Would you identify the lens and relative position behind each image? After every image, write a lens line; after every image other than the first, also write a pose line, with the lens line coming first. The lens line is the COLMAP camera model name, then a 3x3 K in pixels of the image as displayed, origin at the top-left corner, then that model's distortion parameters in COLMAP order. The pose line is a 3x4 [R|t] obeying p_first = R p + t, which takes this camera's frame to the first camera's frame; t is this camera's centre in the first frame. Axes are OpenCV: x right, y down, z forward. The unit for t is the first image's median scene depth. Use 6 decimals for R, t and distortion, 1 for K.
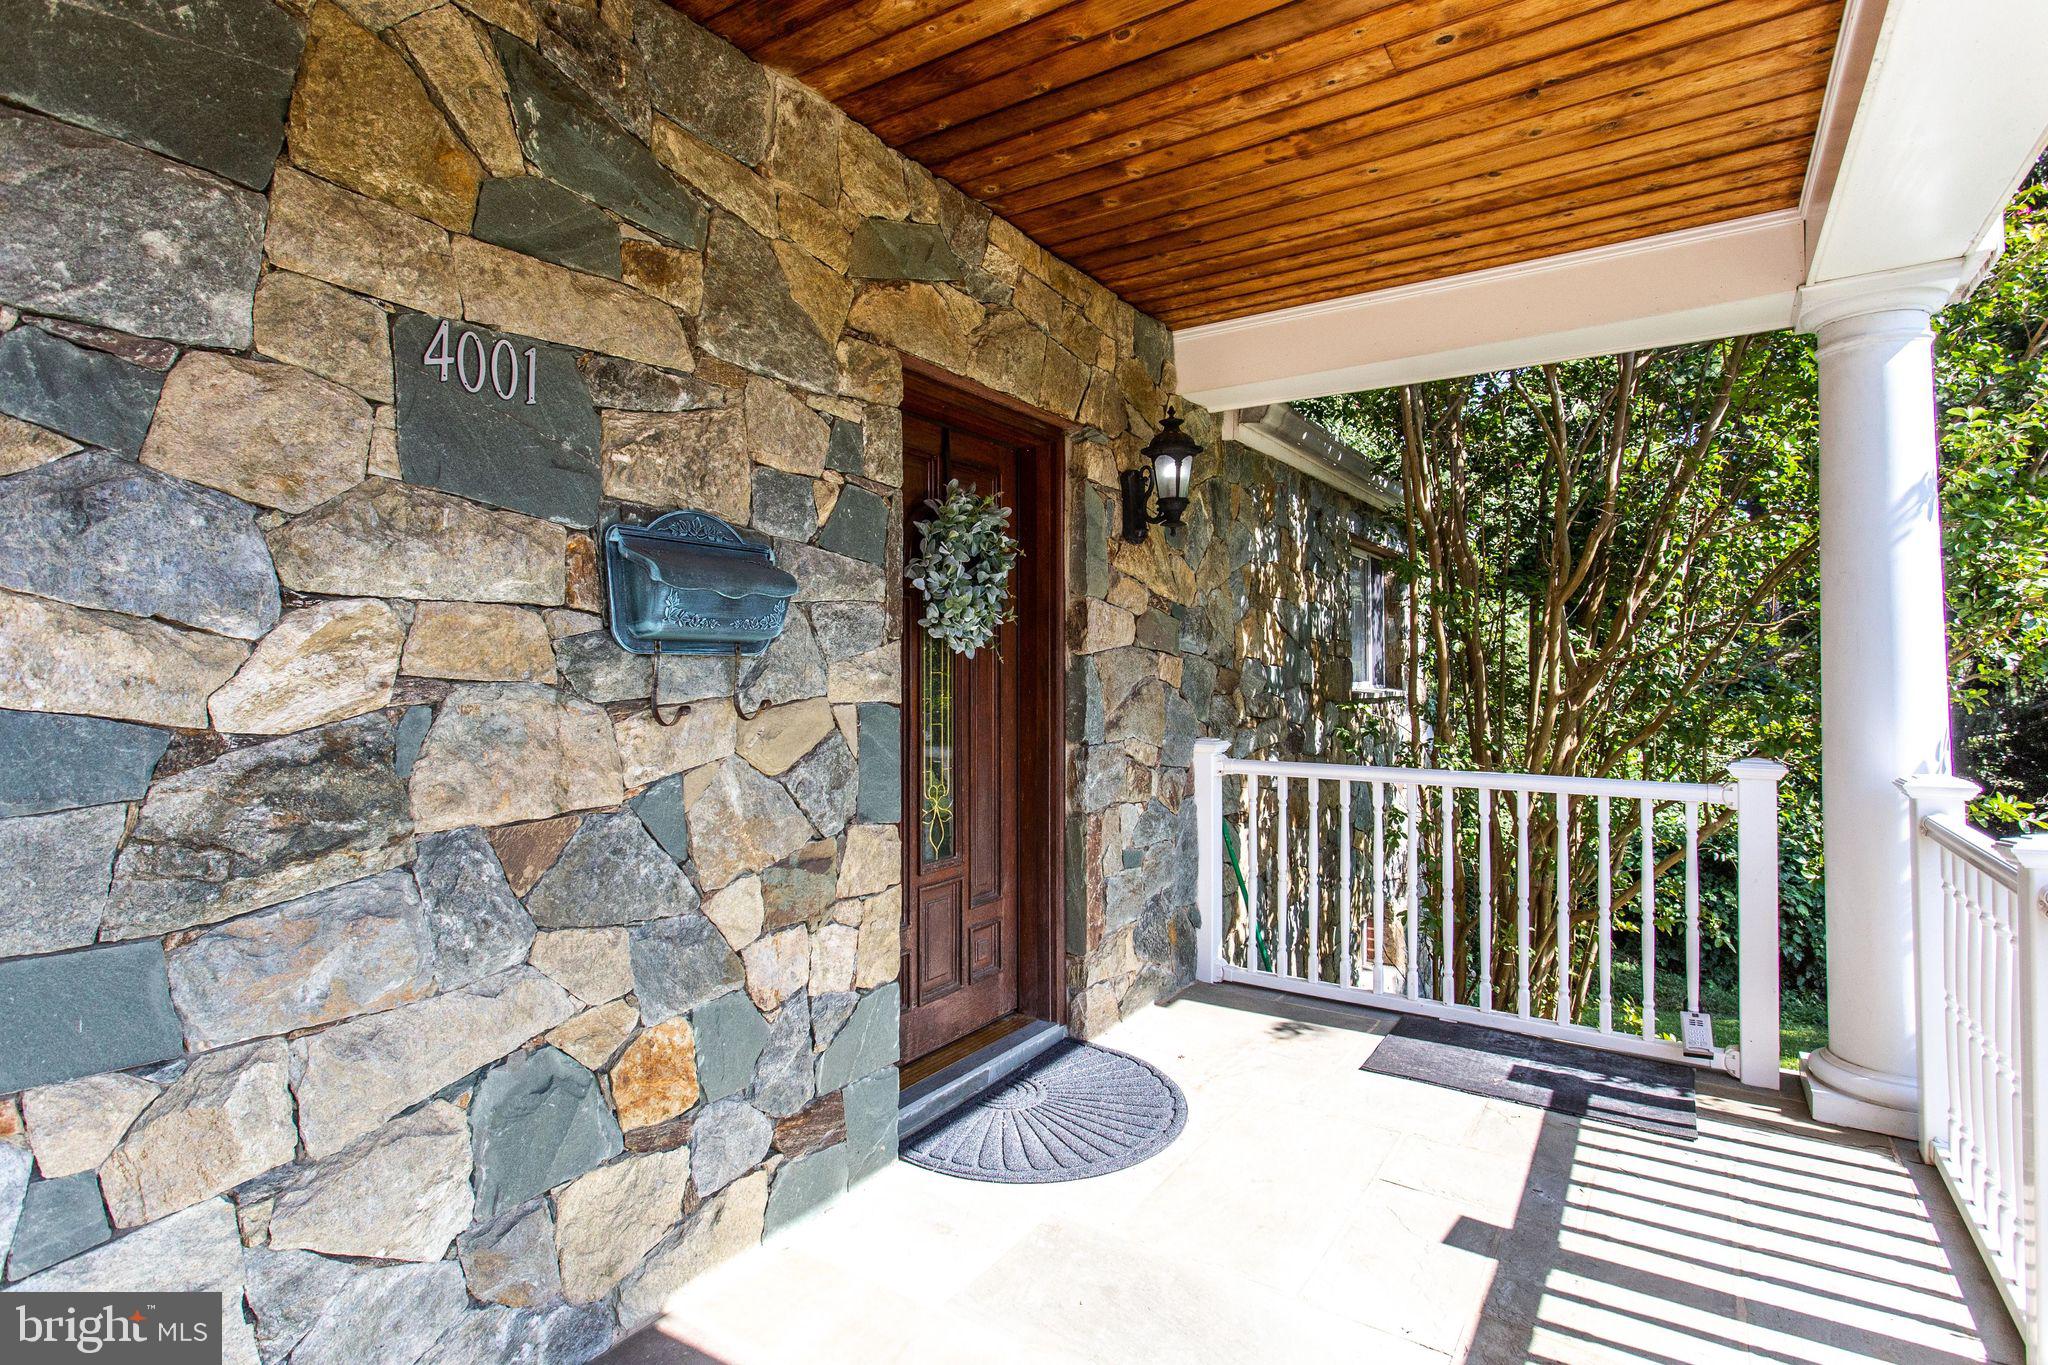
lens RADIAL K [[1149.7, 0, 1027.3], [0, 1149.7, 667.2], [0, 0, 1]] dist [0.006599, 0.001504]
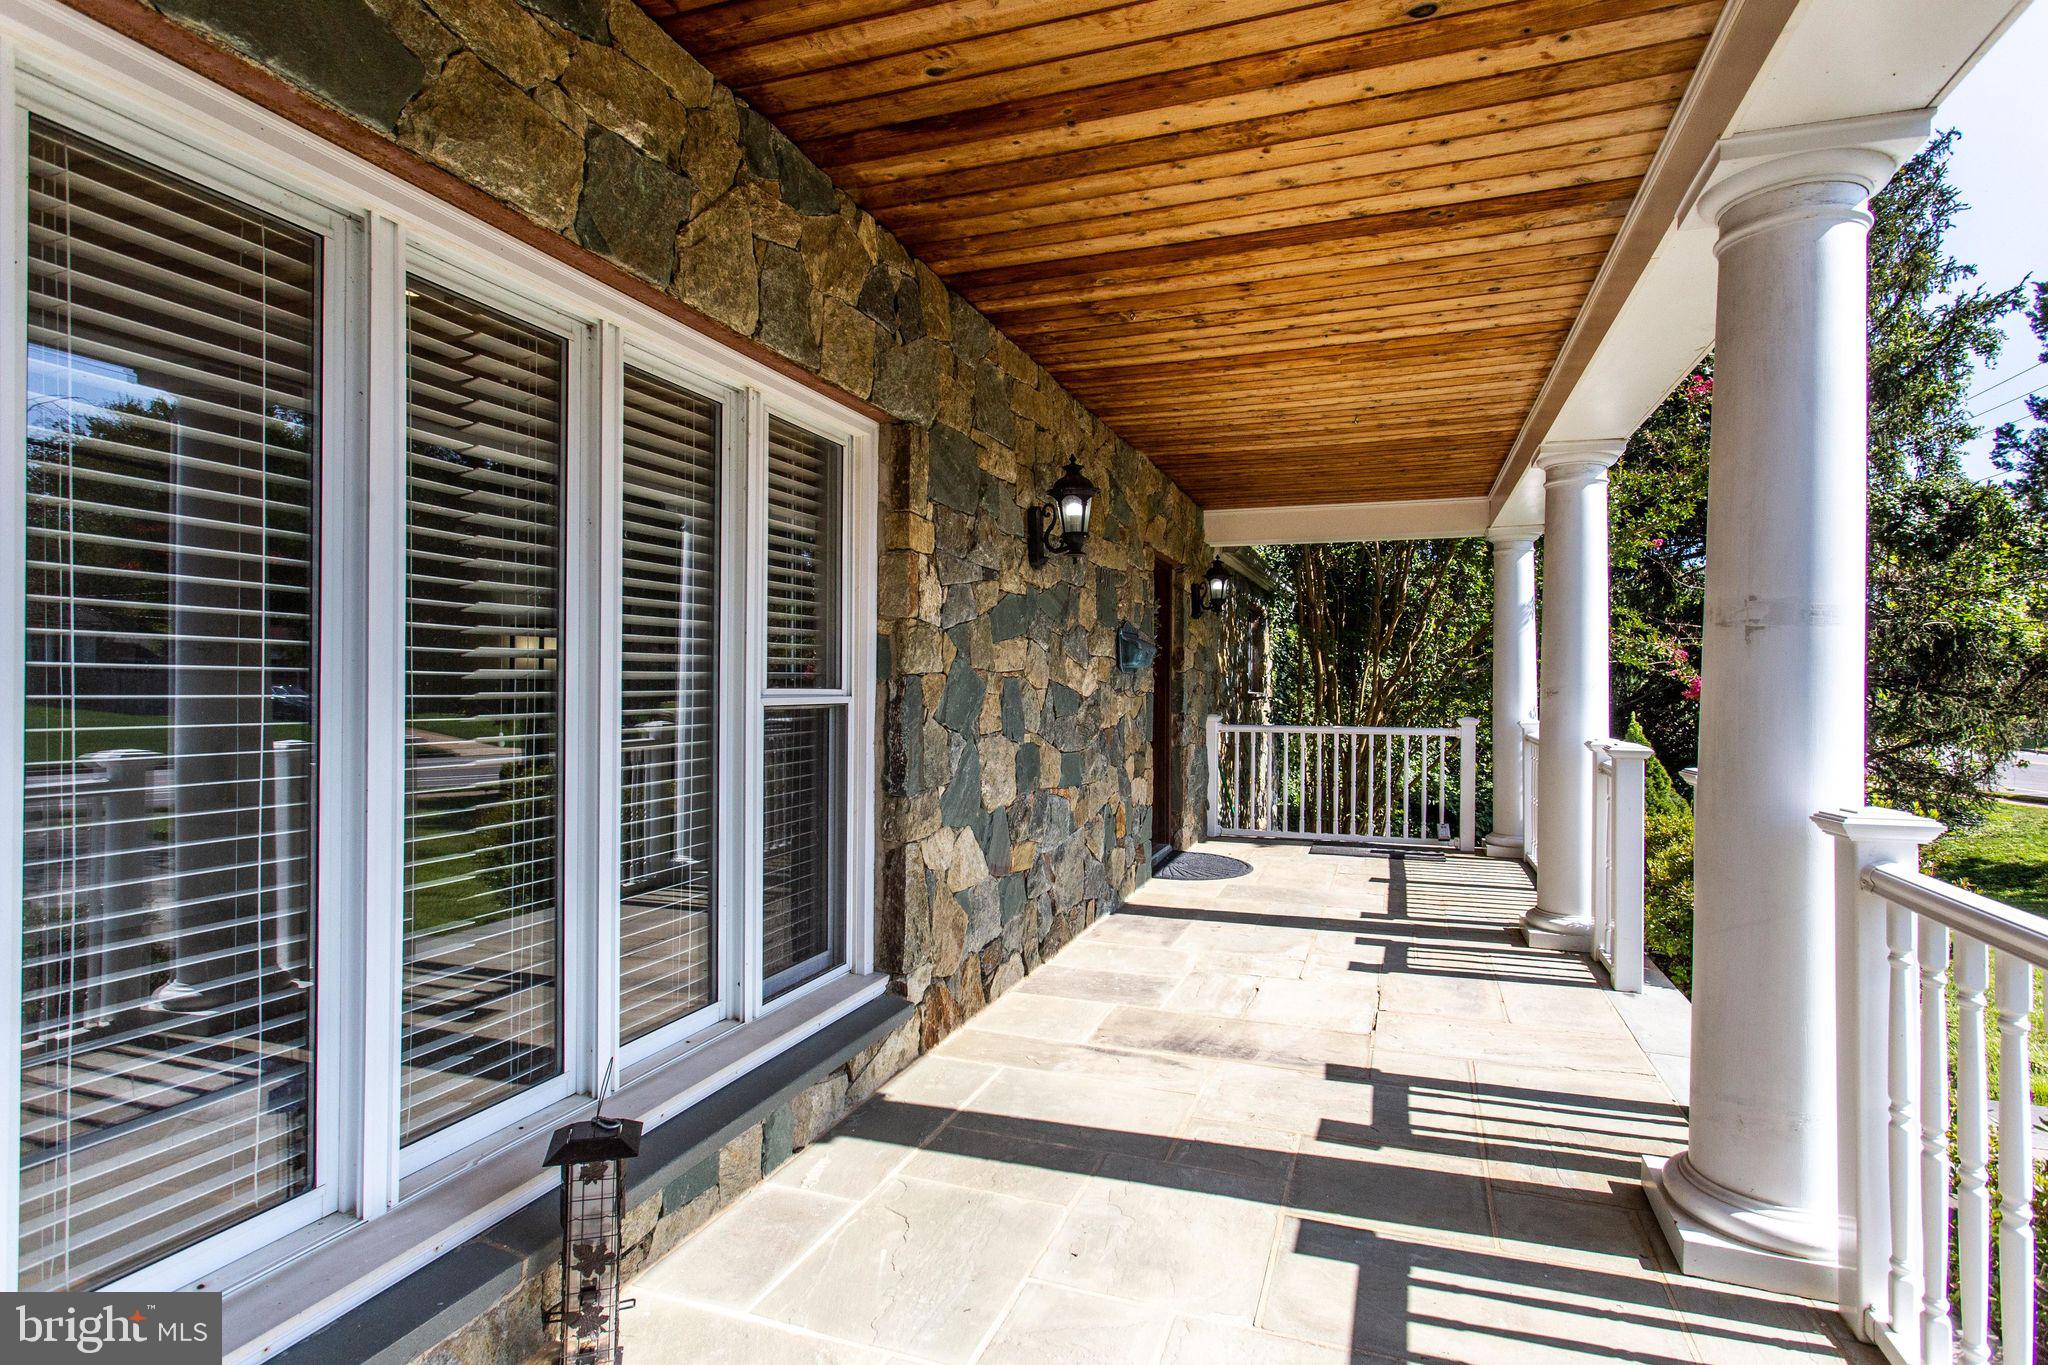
lens RADIAL K [[1049.9, 0, 1023.8], [0, 1049.9, 687.8], [0, 0, 1]] dist [0.004608, 0.001162]
pose [[0.983815, 0.005491, 0.179106, -0.589987], [-0.007152, 0.999937, 0.008627, 0.003235], [-0.179047, -0.009768, 0.983792, -0.869191]]
